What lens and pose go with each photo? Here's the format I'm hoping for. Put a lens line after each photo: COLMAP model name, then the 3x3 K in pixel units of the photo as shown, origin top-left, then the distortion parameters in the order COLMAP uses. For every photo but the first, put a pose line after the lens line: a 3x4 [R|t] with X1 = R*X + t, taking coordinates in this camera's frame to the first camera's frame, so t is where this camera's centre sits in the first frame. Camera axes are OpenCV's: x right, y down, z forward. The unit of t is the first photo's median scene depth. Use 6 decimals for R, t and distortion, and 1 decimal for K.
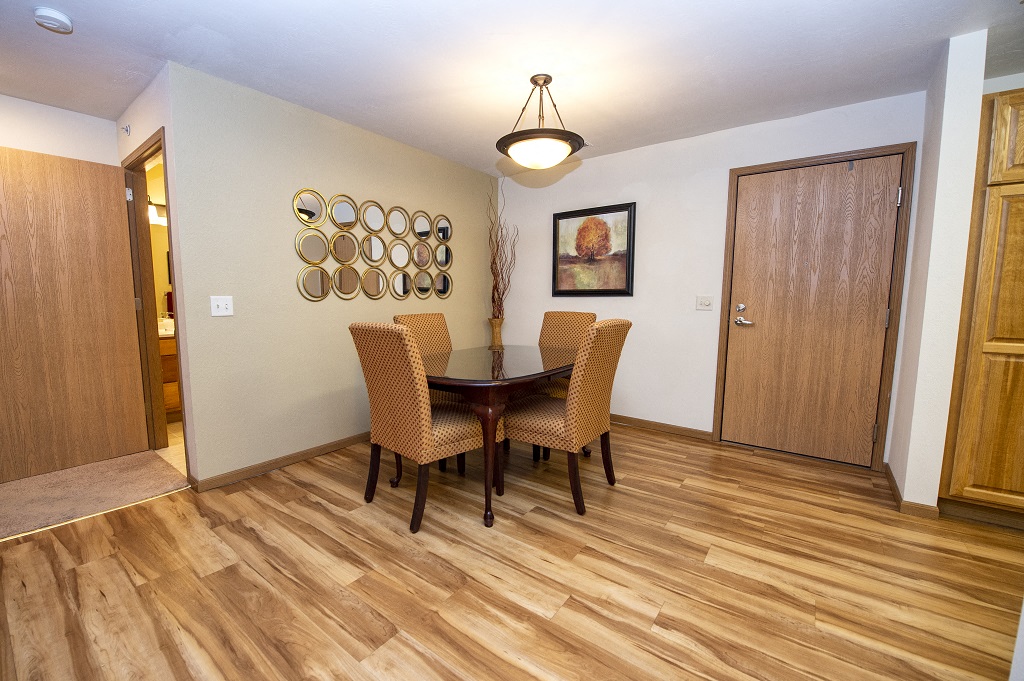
lens RADIAL K [[411.3, 0, 483.0], [0, 411.3, 341.6], [0, 0, 1]] dist [-0.019594, -0.000145]
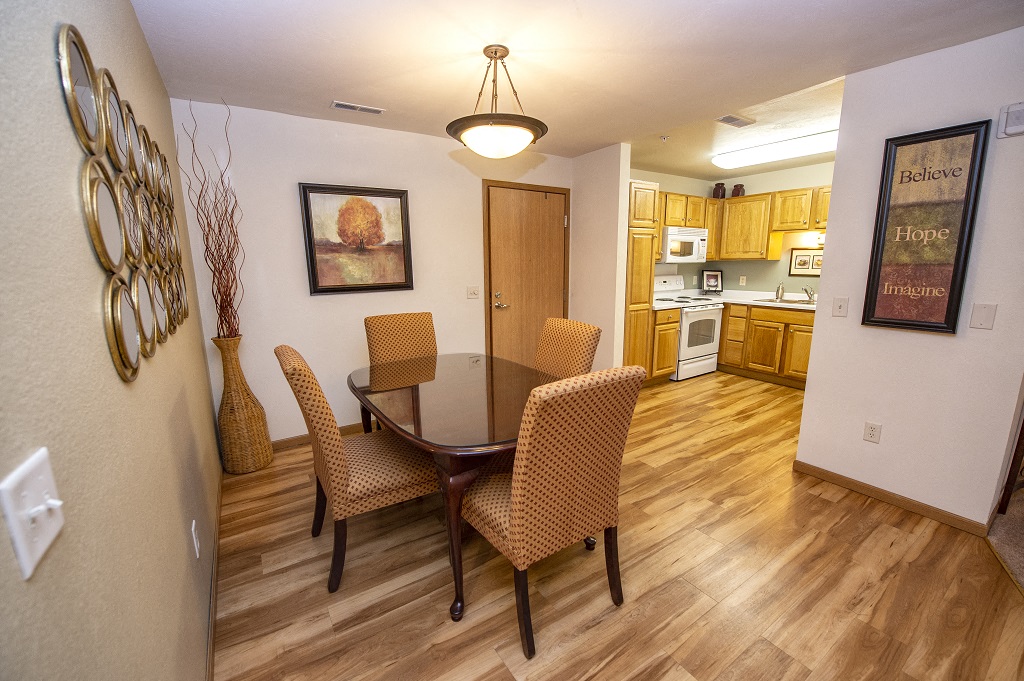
lens RADIAL K [[407.8, 0, 512.8], [0, 407.8, 342.8], [0, 0, 1]] dist [-0.018147, -0.000452]
pose [[0.336292, -0.190215, 0.922348, -0.481325], [0.116902, 0.980247, 0.159532, -0.116081], [-0.934474, 0.054175, 0.351886, 0.459289]]
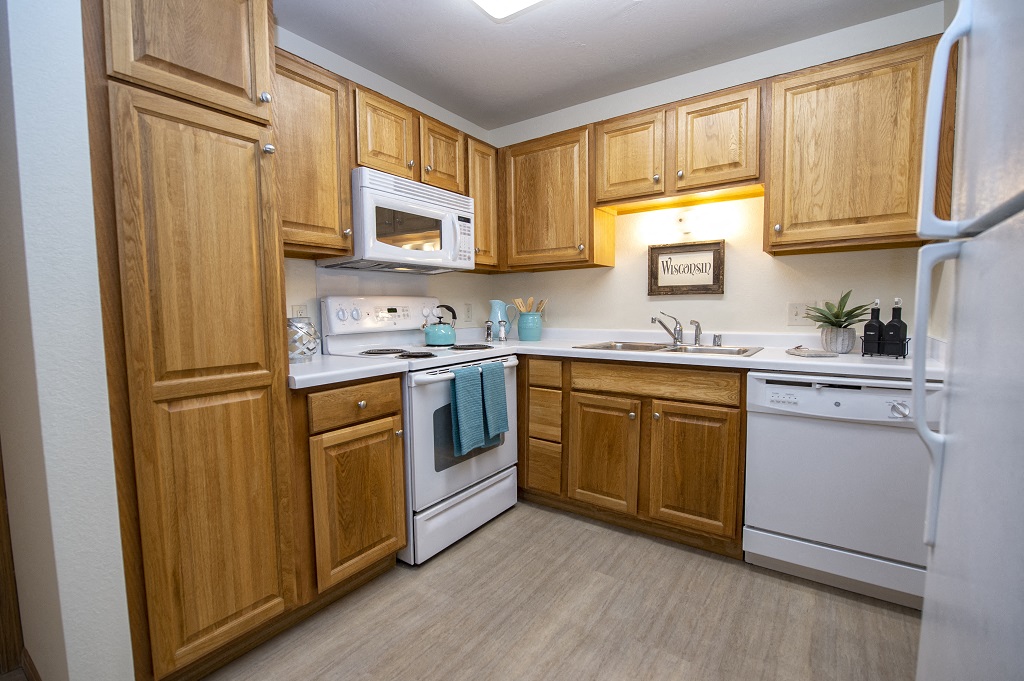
lens RADIAL K [[460.1, 0, 515.1], [0, 460.1, 349.8], [0, 0, 1]] dist [-0.039296, -0.000001]
pose [[-0.049365, -0.087559, 0.994935, 0.353298], [0.123542, 0.987965, 0.093075, -0.020779], [-0.991111, 0.127511, -0.037954, 0.295551]]
